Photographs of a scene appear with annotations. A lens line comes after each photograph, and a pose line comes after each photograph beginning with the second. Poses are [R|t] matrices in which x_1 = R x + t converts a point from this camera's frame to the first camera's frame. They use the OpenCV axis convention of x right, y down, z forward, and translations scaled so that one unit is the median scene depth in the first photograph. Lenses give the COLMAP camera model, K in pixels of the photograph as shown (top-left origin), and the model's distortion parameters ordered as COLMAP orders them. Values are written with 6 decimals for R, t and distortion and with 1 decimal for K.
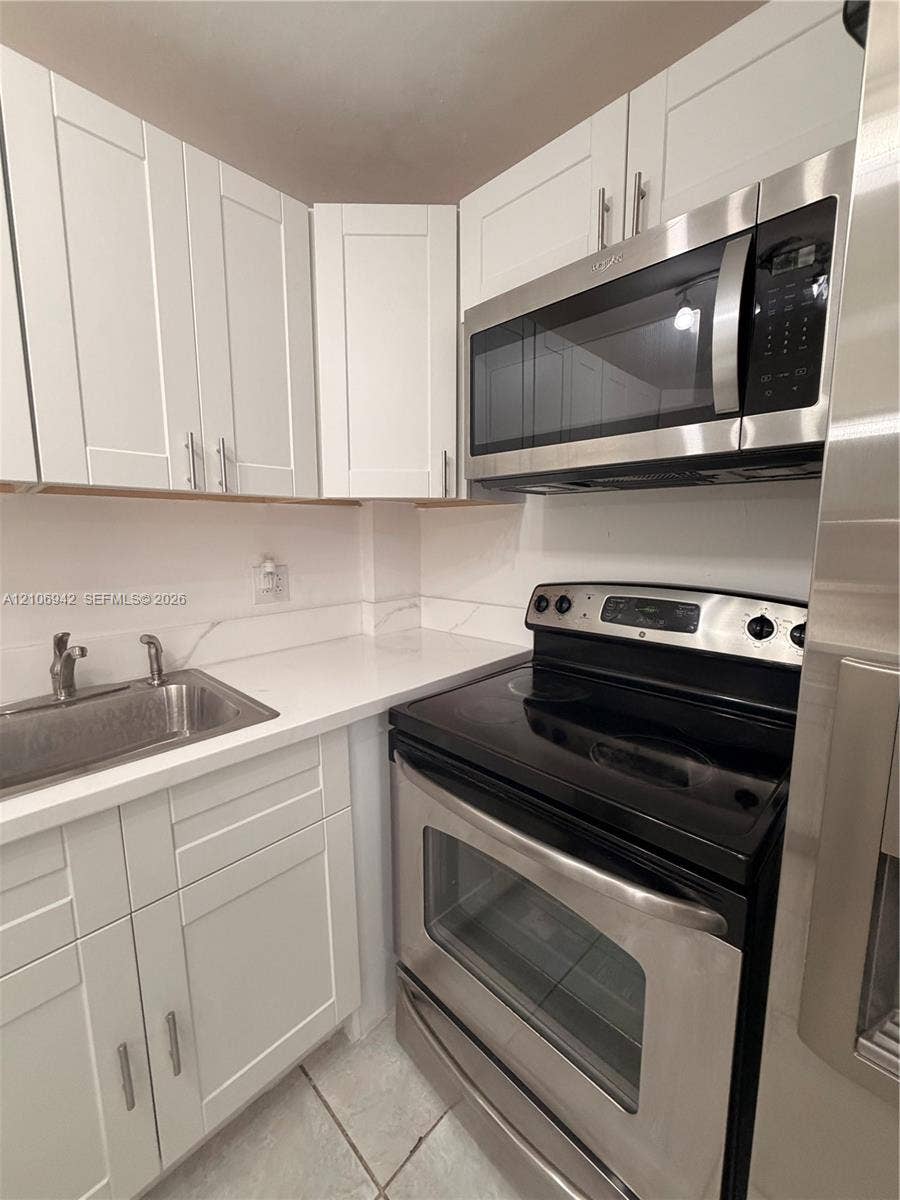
lens RADIAL K [[479.5, 0, 456.6], [0, 479.5, 595.3], [0, 0, 1]] dist [0.000931, 0.000023]
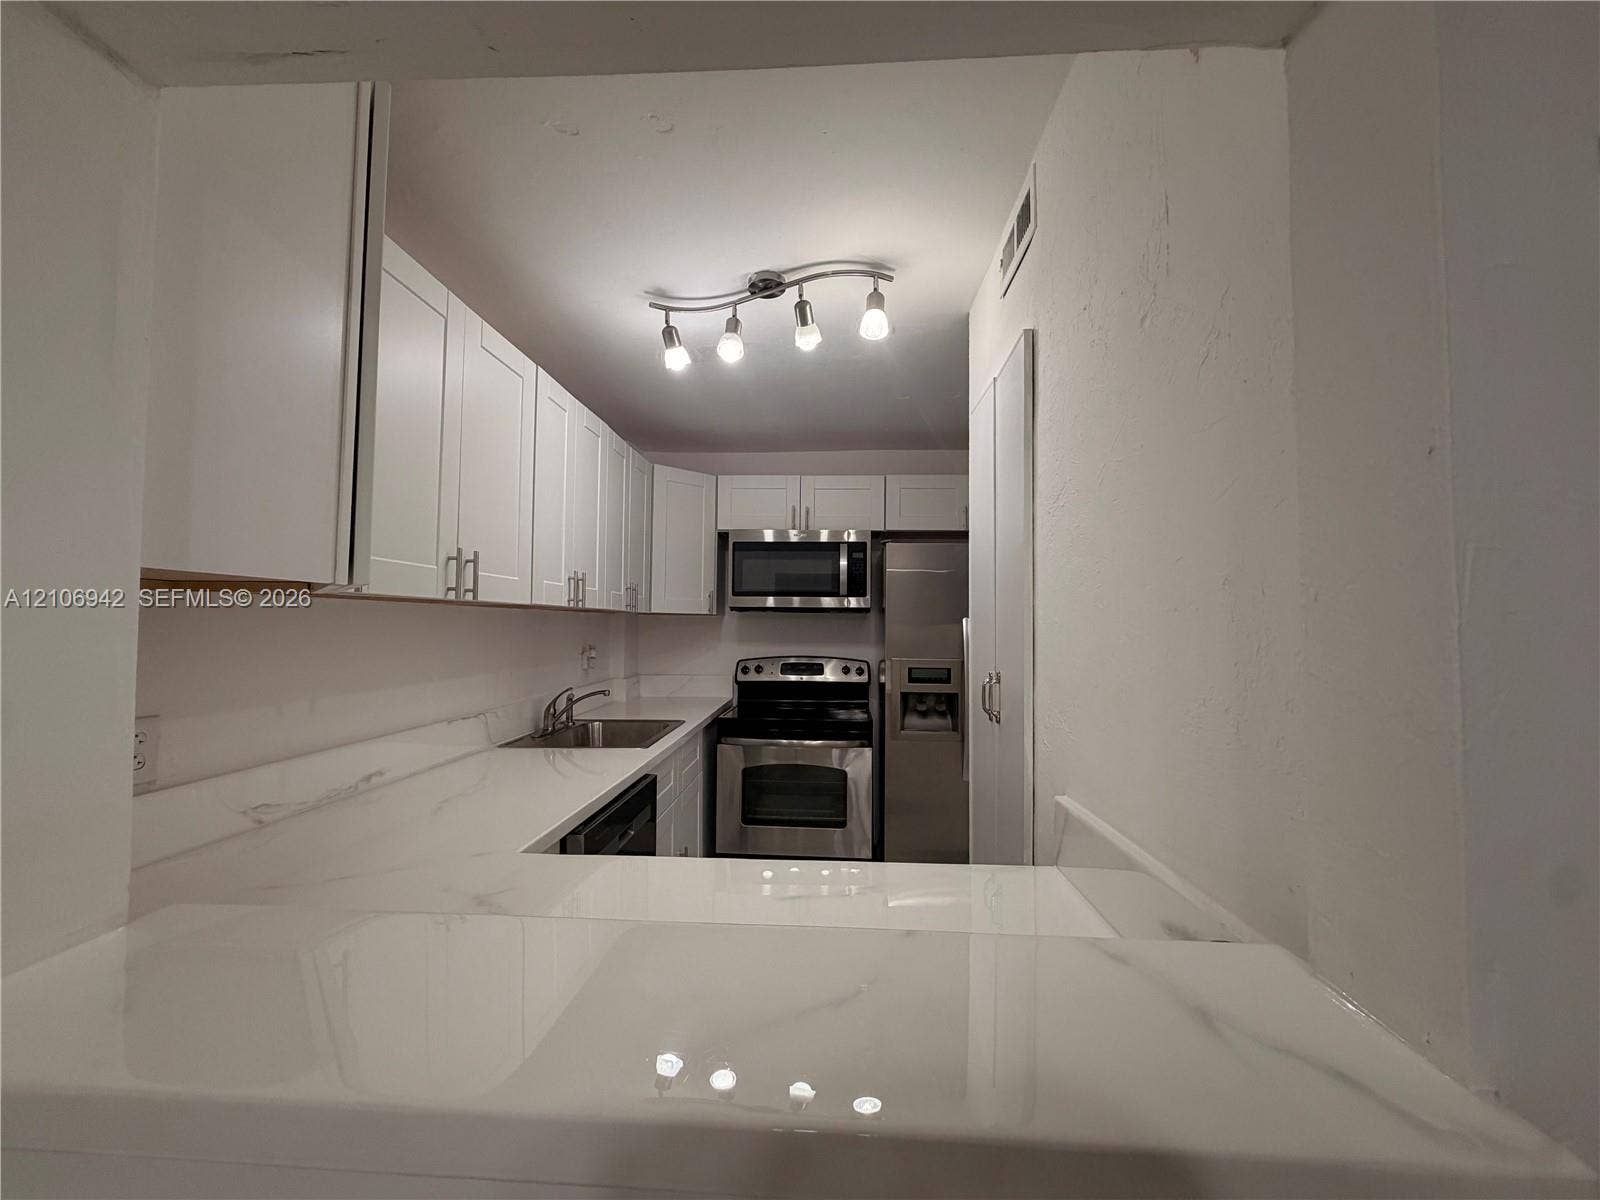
lens RADIAL K [[639.3, 0, 791.6], [0, 639.3, 593.0], [0, 0, 1]] dist [0.000931, 0.000023]
pose [[0.769017, 0.043060, 0.637777, -1.456602], [0.074383, 0.984923, -0.156187, 0.141422], [-0.634886, 0.167550, 0.754219, -1.190748]]
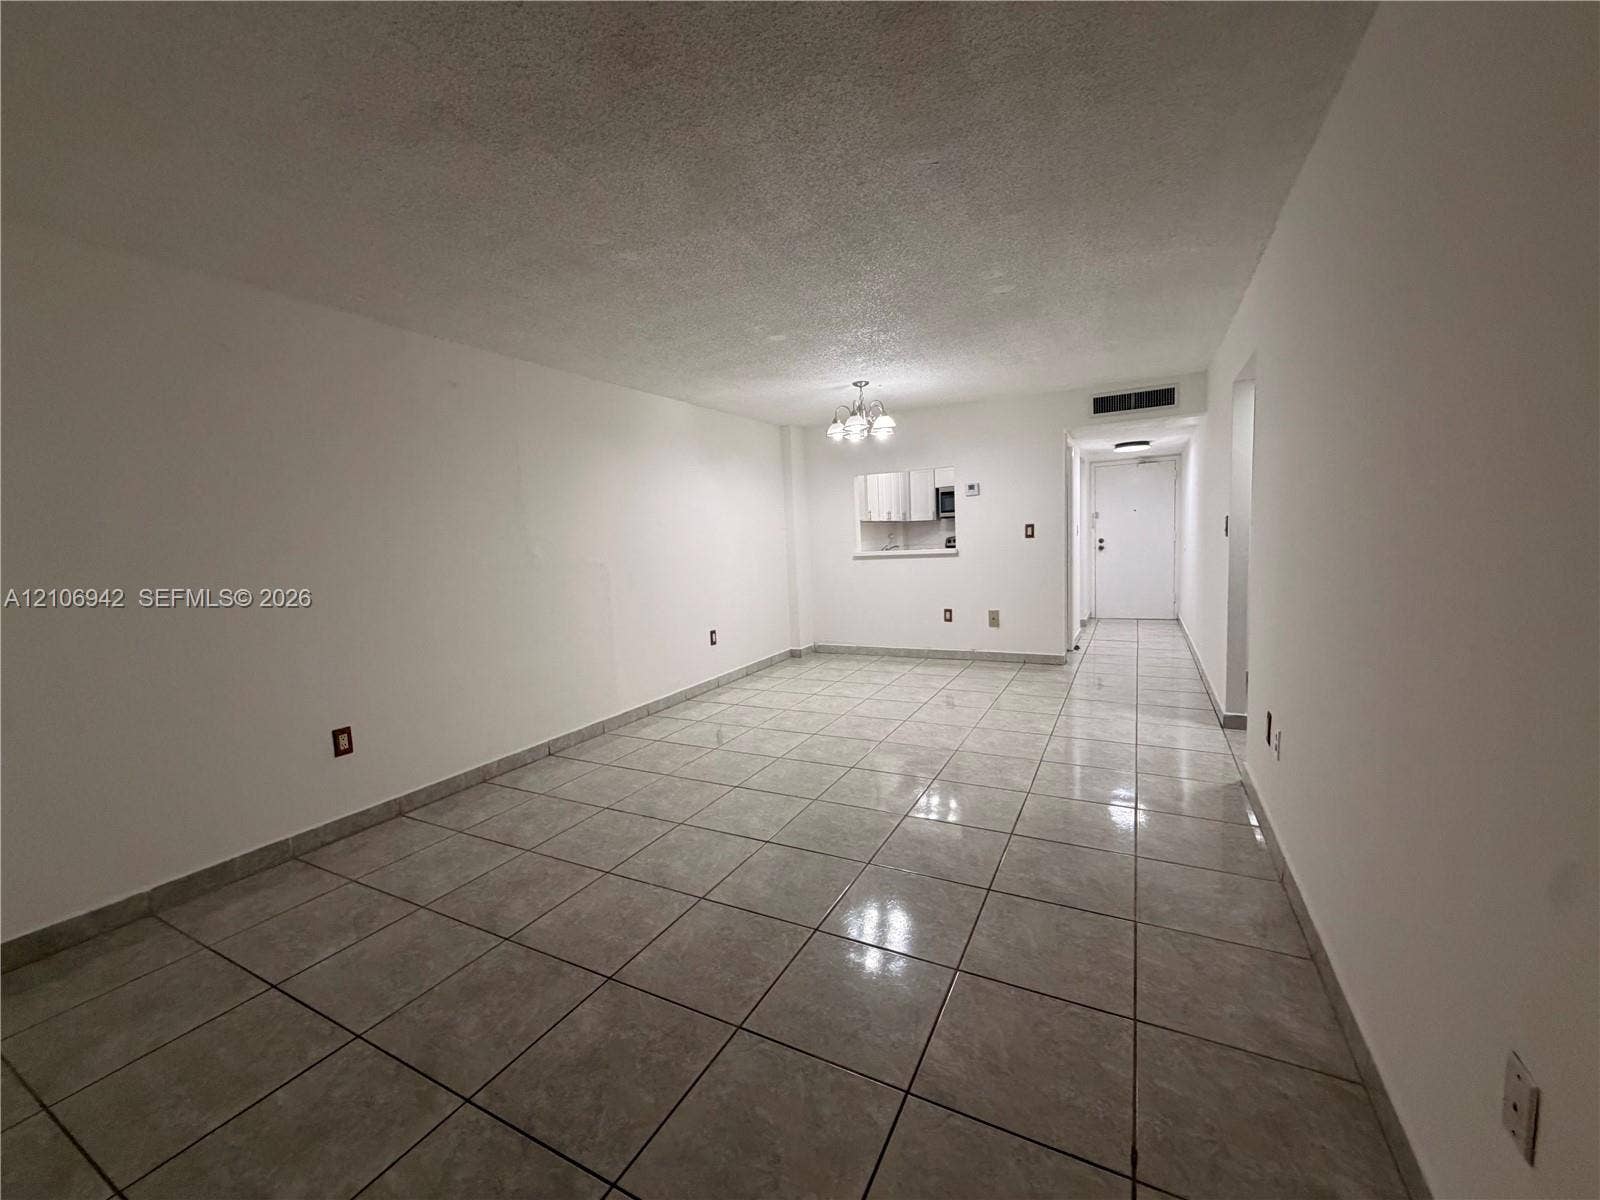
lens RADIAL K [[639.3, 0, 805.9], [0, 639.3, 606.0], [0, 0, 1]] dist [0.000931, 0.000023]
pose [[0.957771, -0.070342, 0.278794, -3.441873], [0.081201, 0.996316, -0.027580, 0.821243], [-0.275827, 0.049054, 0.959955, -5.373787]]
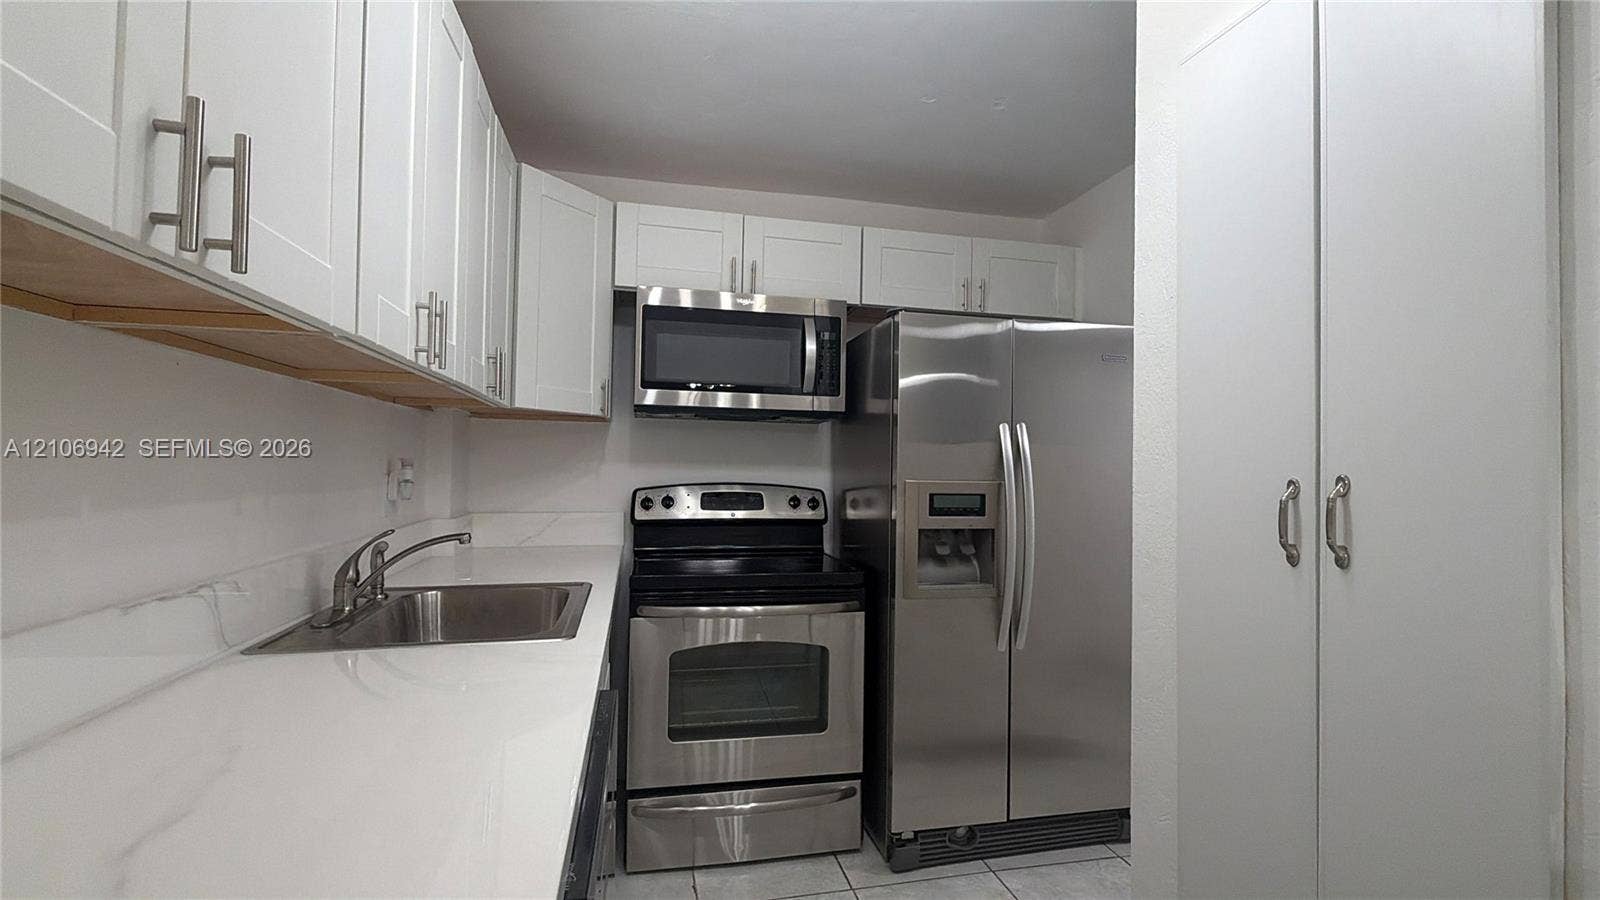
lens RADIAL K [[720.2, 0, 796.8], [0, 720.2, 446.4], [0, 0, 1]] dist [0.001497, -0.000081]
pose [[0.550746, 0.038980, 0.833762, -1.331871], [0.093025, 0.989819, -0.107724, 0.124294], [-0.829473, 0.136889, 0.541512, -0.413906]]
